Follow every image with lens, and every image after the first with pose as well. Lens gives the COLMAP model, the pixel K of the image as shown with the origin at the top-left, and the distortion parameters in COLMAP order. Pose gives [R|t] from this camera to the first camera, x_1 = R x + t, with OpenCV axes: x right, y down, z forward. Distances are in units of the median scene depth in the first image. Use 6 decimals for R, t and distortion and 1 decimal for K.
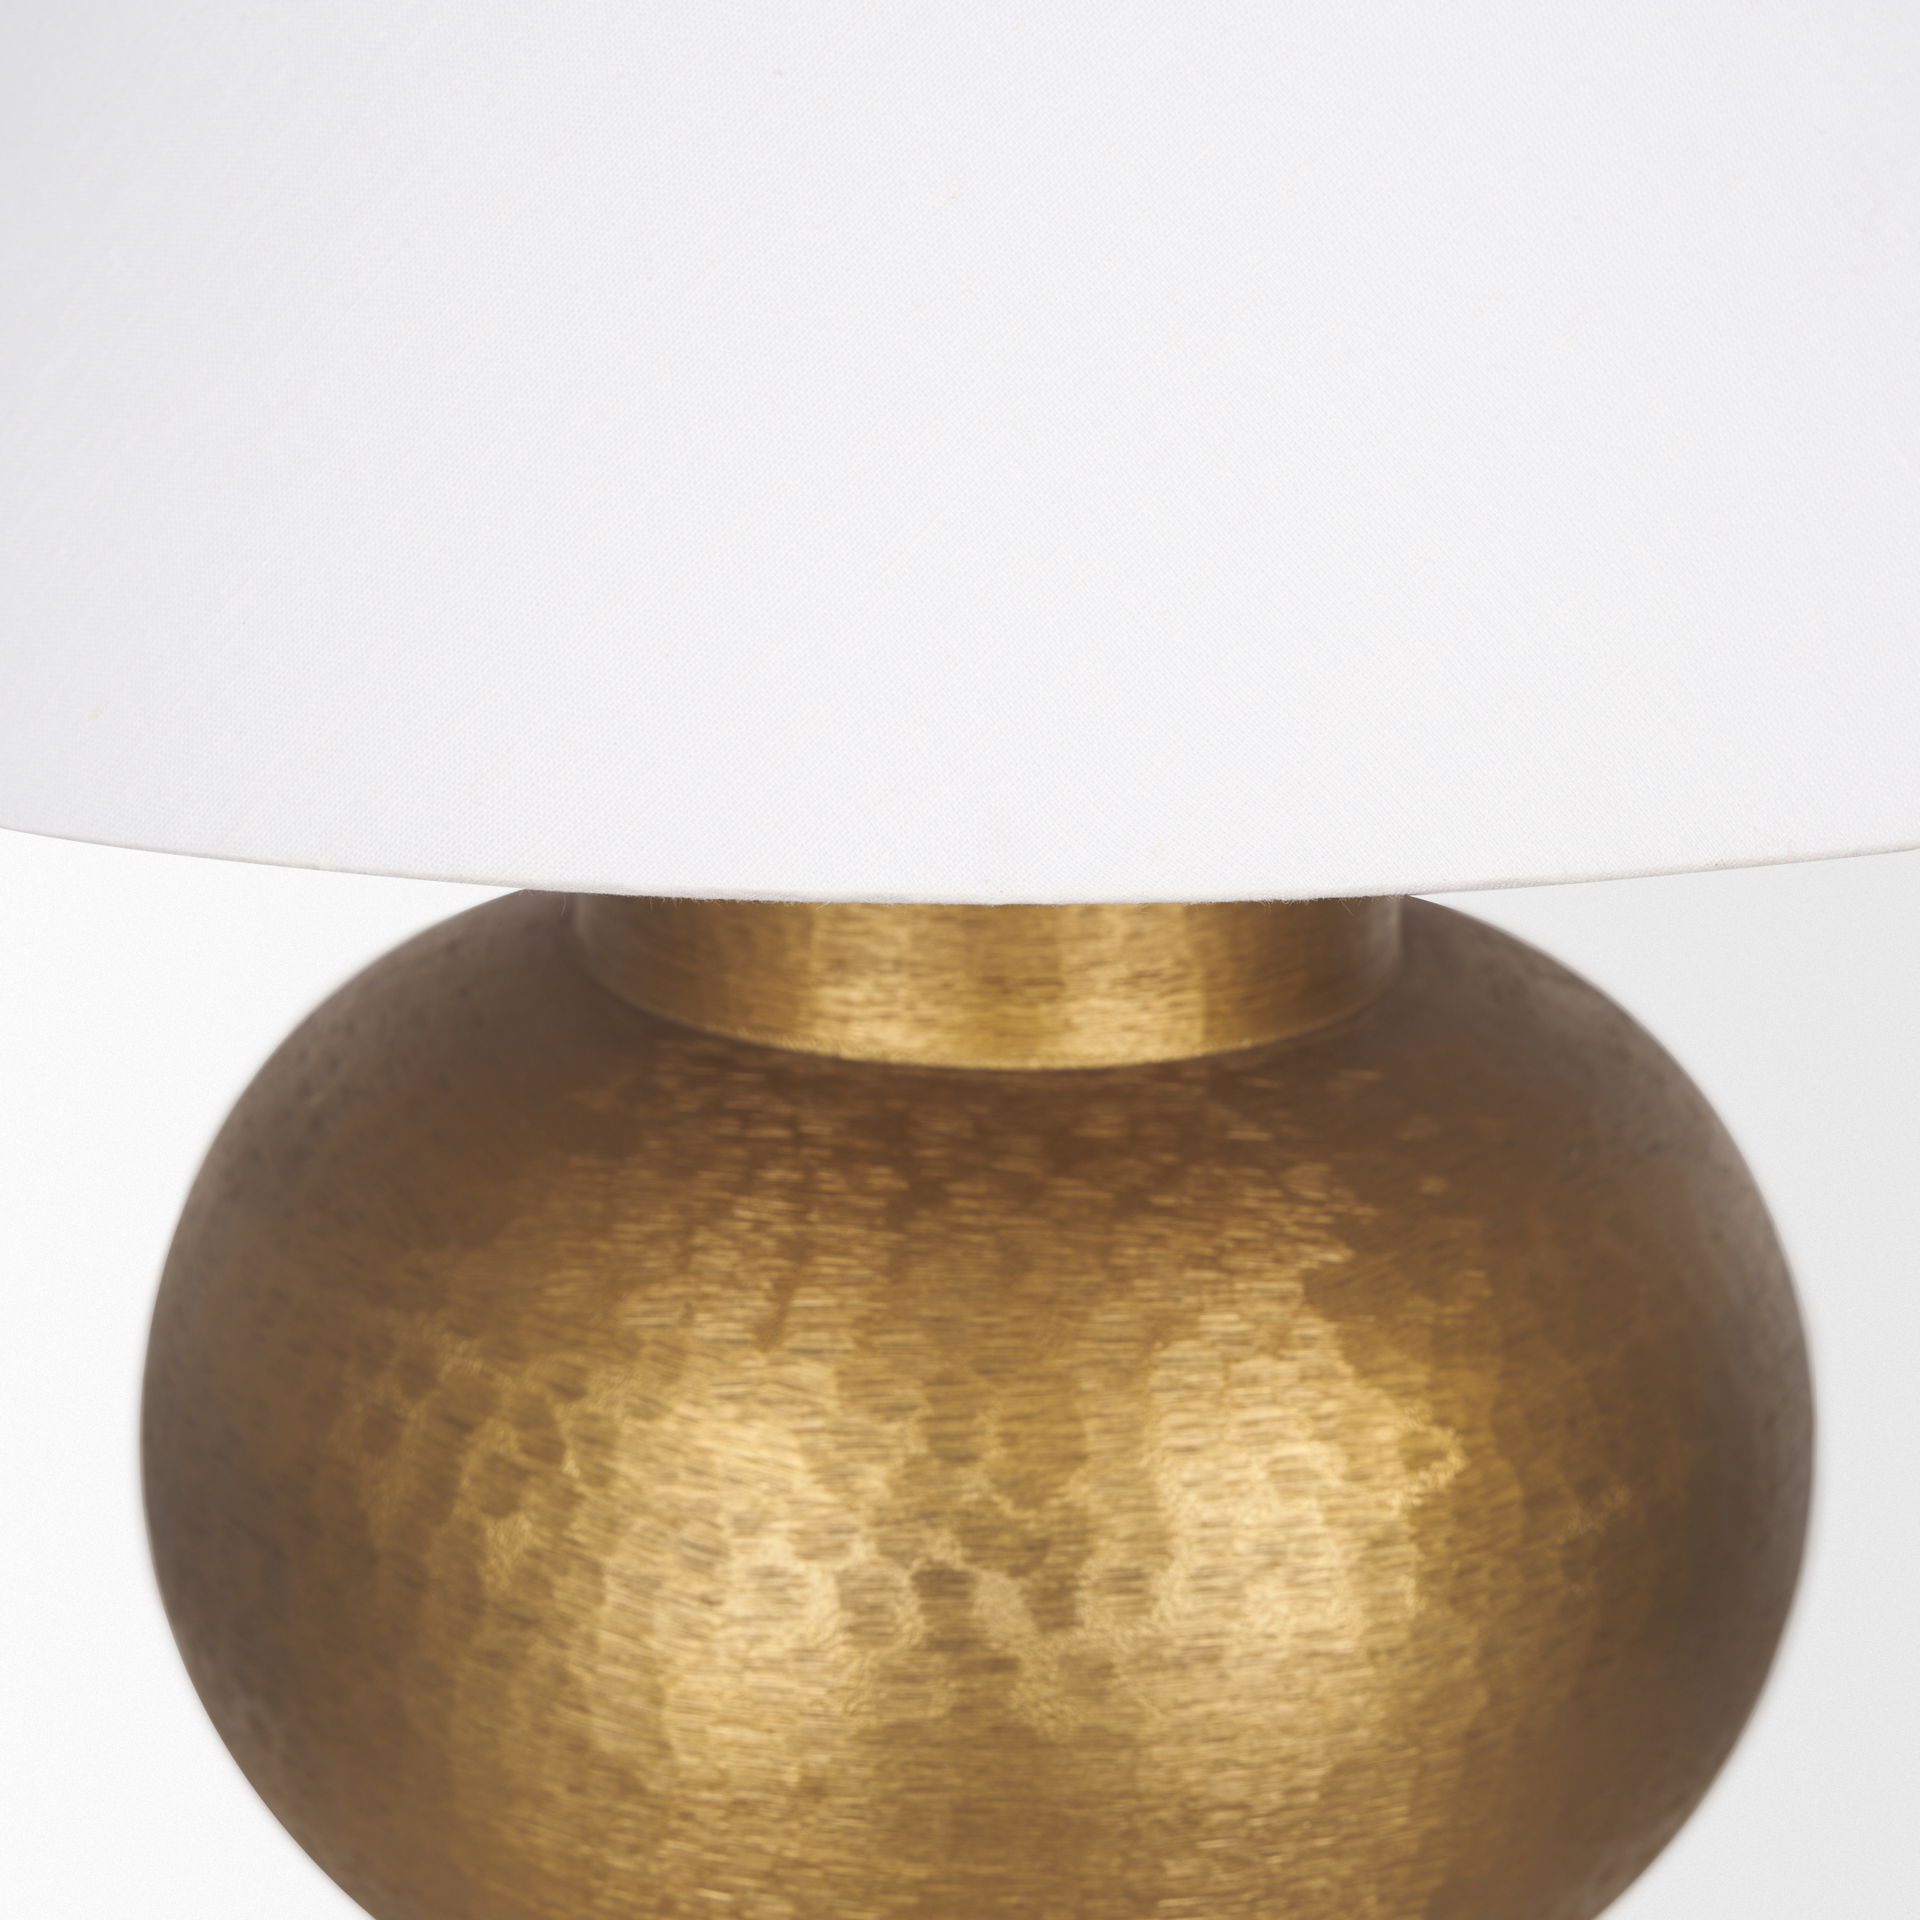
lens RADIAL K [[4468.8, 0, 959.3], [0, 4468.8, 893.7], [0, 0, 1]] dist [-0.068583, 0.156386]
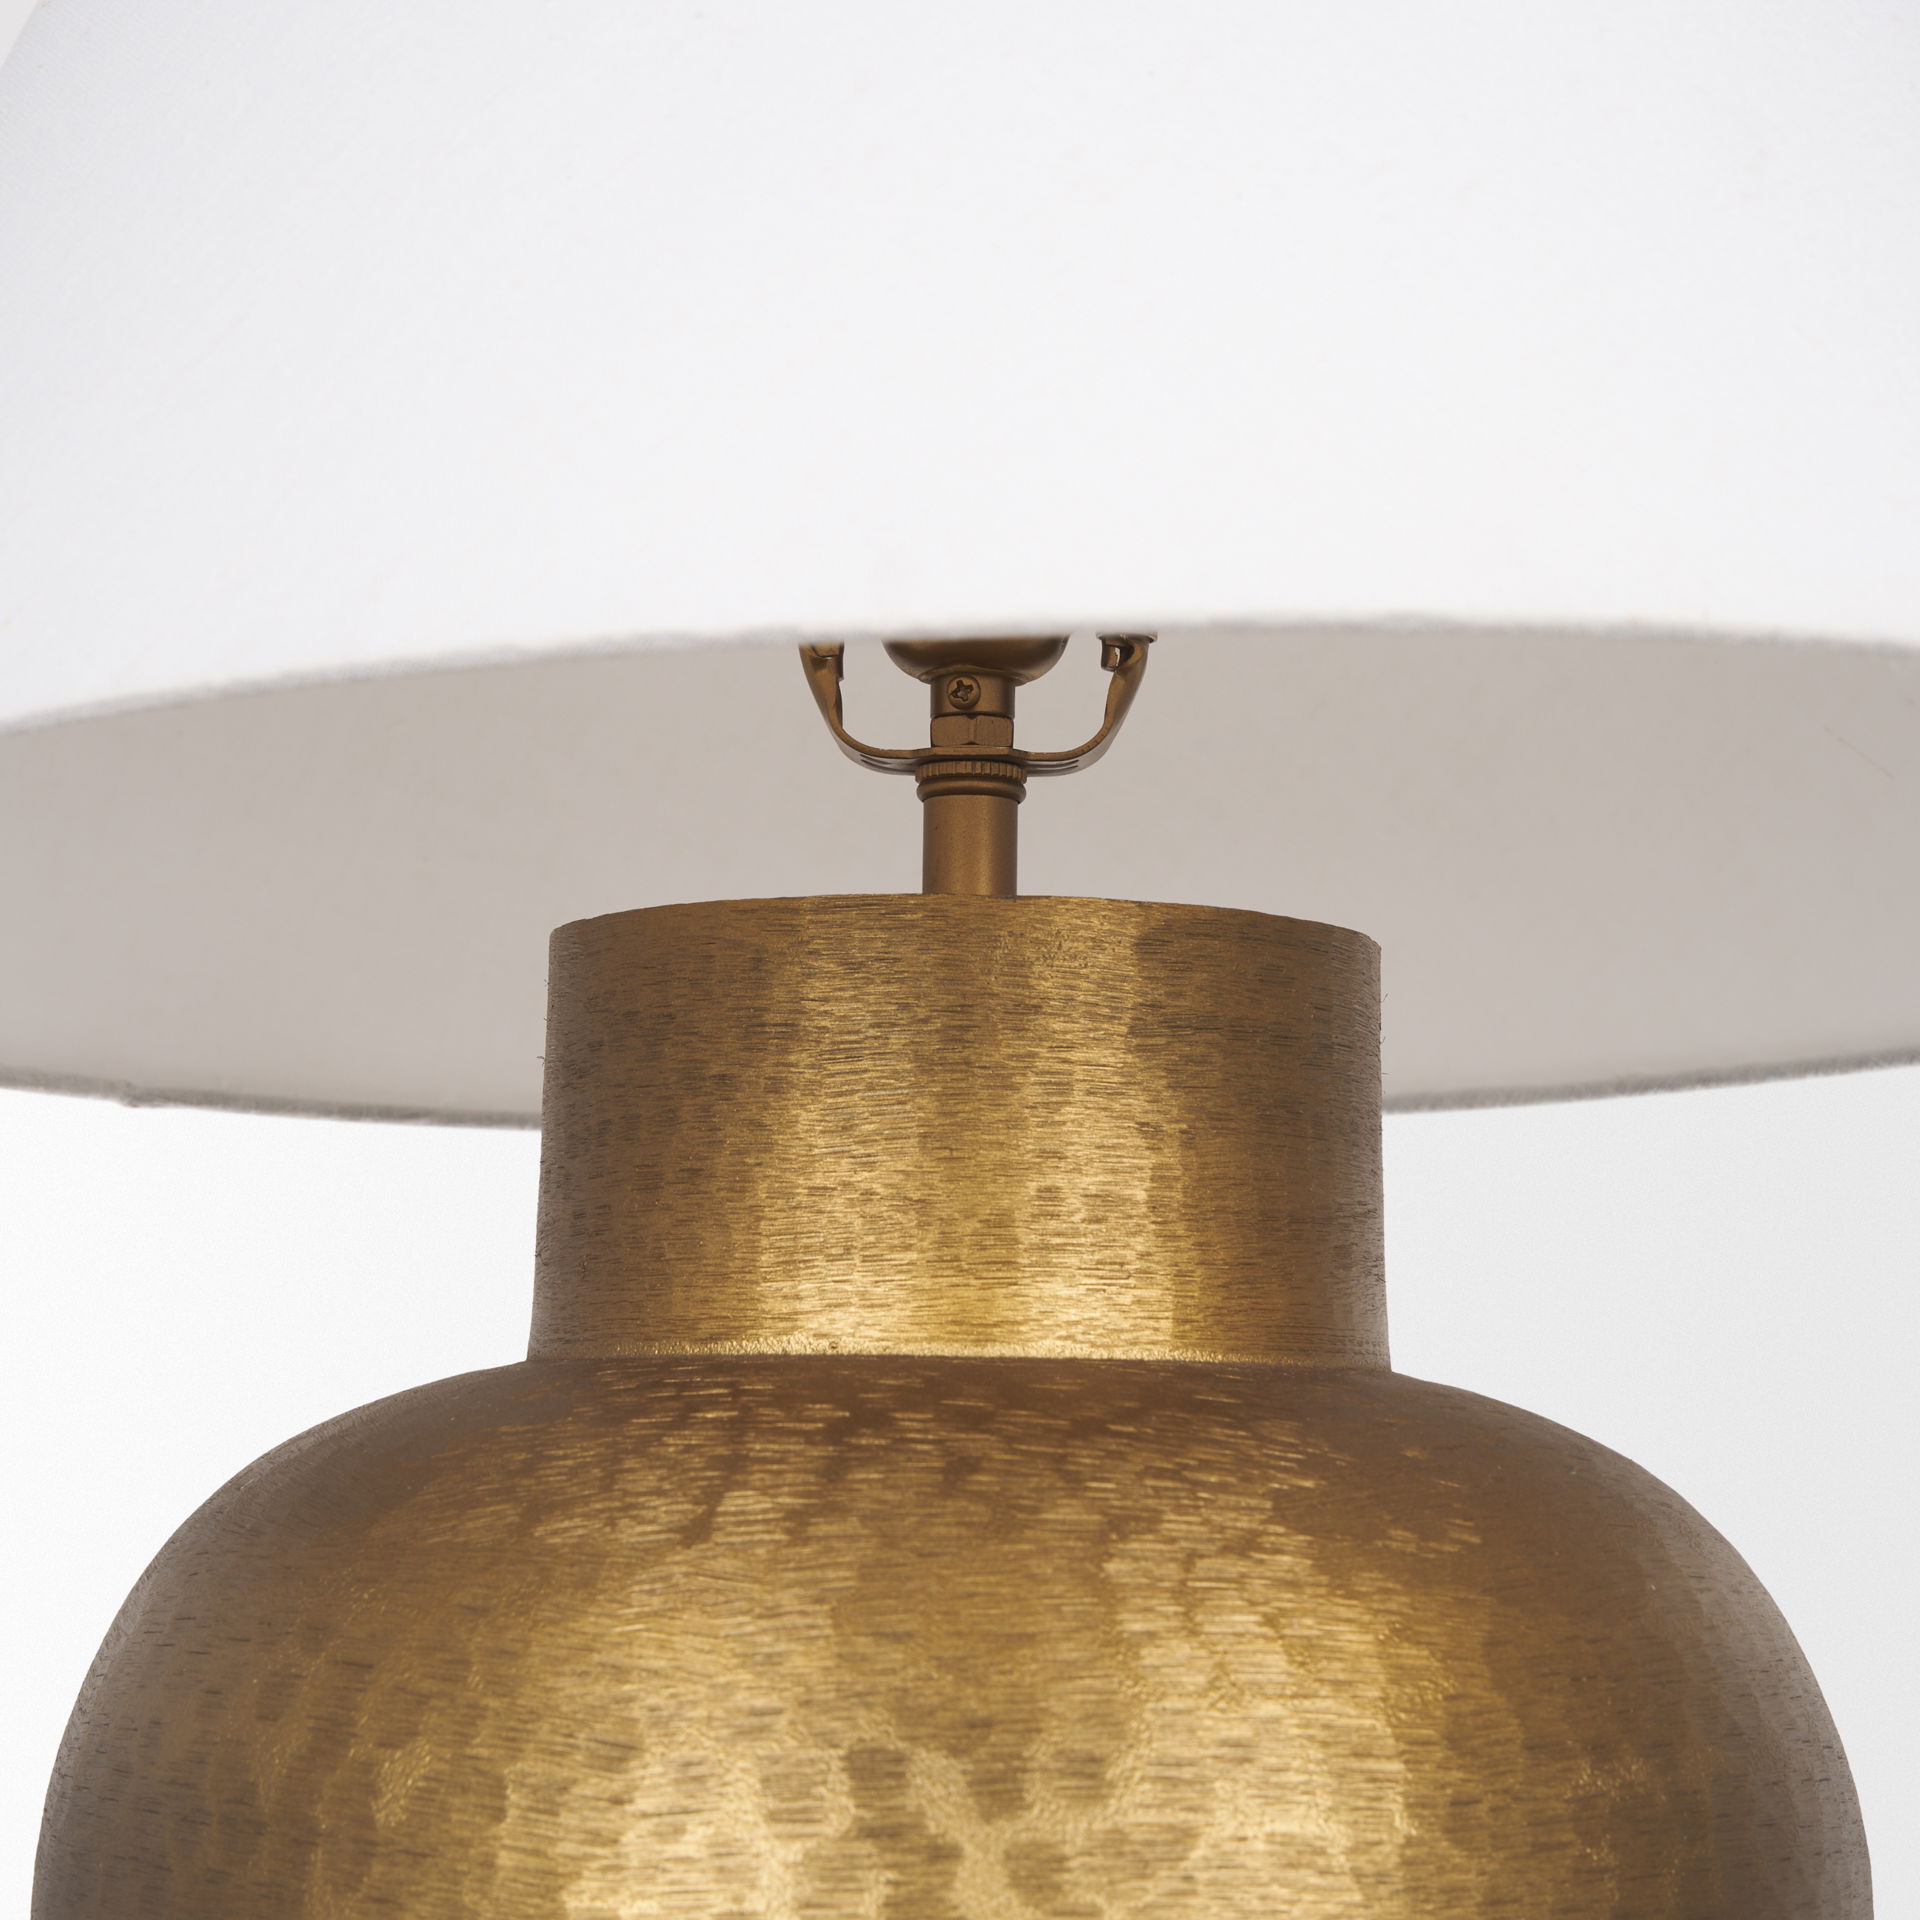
lens RADIAL K [[4468.8, 0, 959.3], [0, 4468.8, 893.7], [0, 0, 1]] dist [-0.068583, 0.156386]
pose [[0.999502, -0.011407, -0.029413, 0.040795], [-0.001624, 0.912503, -0.409066, 0.353680], [0.031506, 0.408910, 0.912031, 0.101251]]
